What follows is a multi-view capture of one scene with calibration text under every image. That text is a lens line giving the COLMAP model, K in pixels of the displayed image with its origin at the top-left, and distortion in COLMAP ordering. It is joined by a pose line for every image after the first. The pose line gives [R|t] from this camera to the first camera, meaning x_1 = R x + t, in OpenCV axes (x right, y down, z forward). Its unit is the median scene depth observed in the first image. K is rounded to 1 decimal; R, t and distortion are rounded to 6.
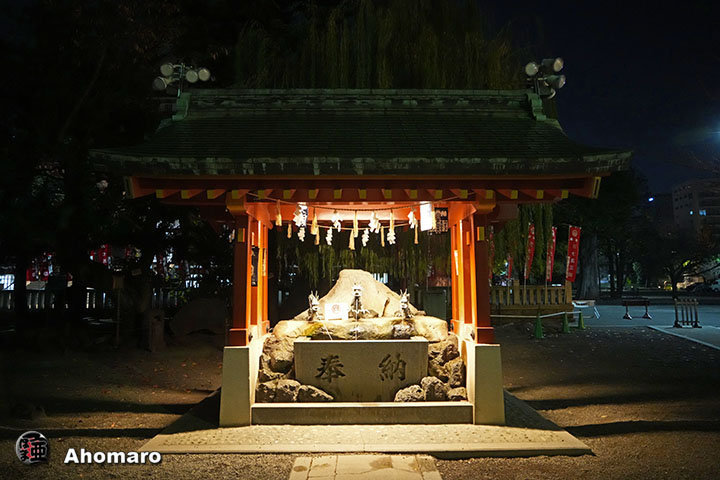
lens RADIAL K [[483.2, 0, 360.0], [0, 483.2, 240.0], [0, 0, 1]] dist [-0.032505, 0.002989]
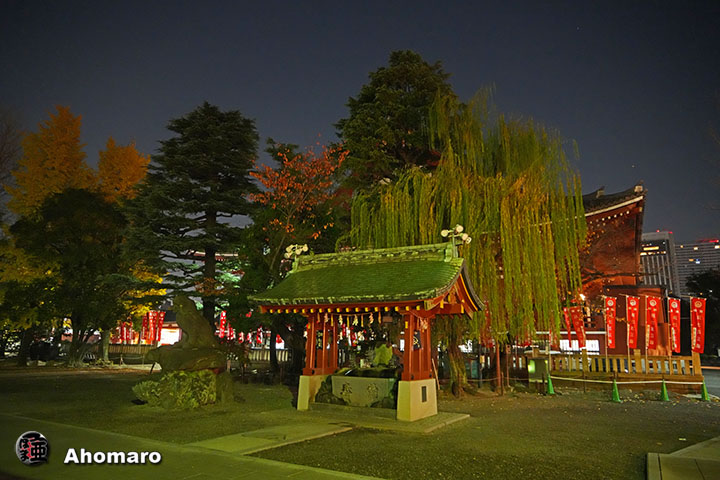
lens RADIAL K [[483.2, 0, 360.0], [0, 483.2, 240.0], [0, 0, 1]] dist [-0.032505, 0.002989]
pose [[0.865478, -0.096545, -0.491556, 0.945155], [0.028657, 0.989188, -0.143826, -0.071883], [0.500127, 0.110392, 0.858887, -0.714830]]
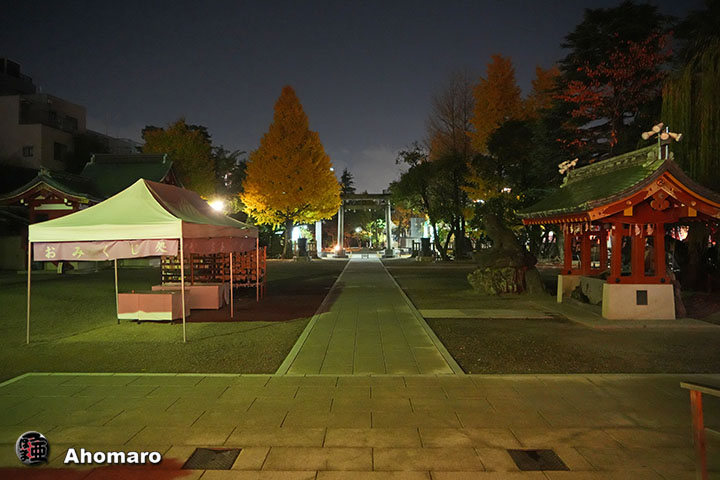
lens RADIAL K [[483.2, 0, 360.0], [0, 483.2, 240.0], [0, 0, 1]] dist [-0.032505, 0.002989]
pose [[-0.007976, 0.001665, -0.999967, 2.031052], [0.087770, 0.996140, 0.000958, -0.070080], [0.996109, -0.087759, -0.008092, -0.035483]]
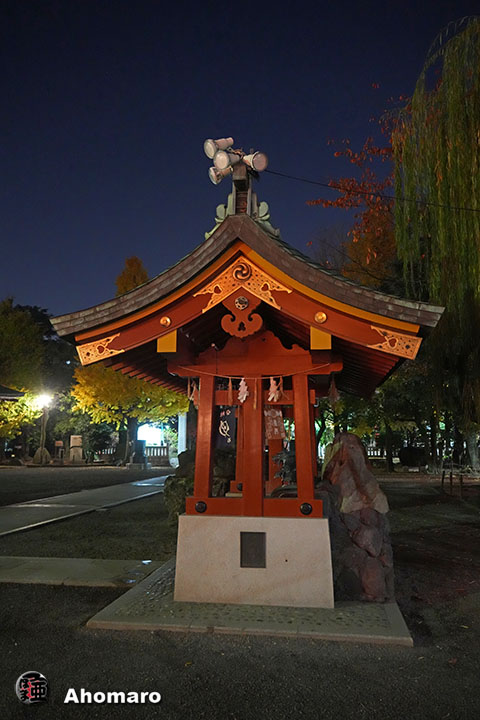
lens RADIAL K [[544.0, 0, 240.0], [0, 544.0, 360.0], [0, 0, 1]] dist [0.001192, 0.001822]
pose [[-0.146154, -0.153749, -0.977241, 1.119210], [0.088021, 0.981910, -0.167648, 0.088167], [0.985338, -0.110520, -0.129977, 1.116254]]
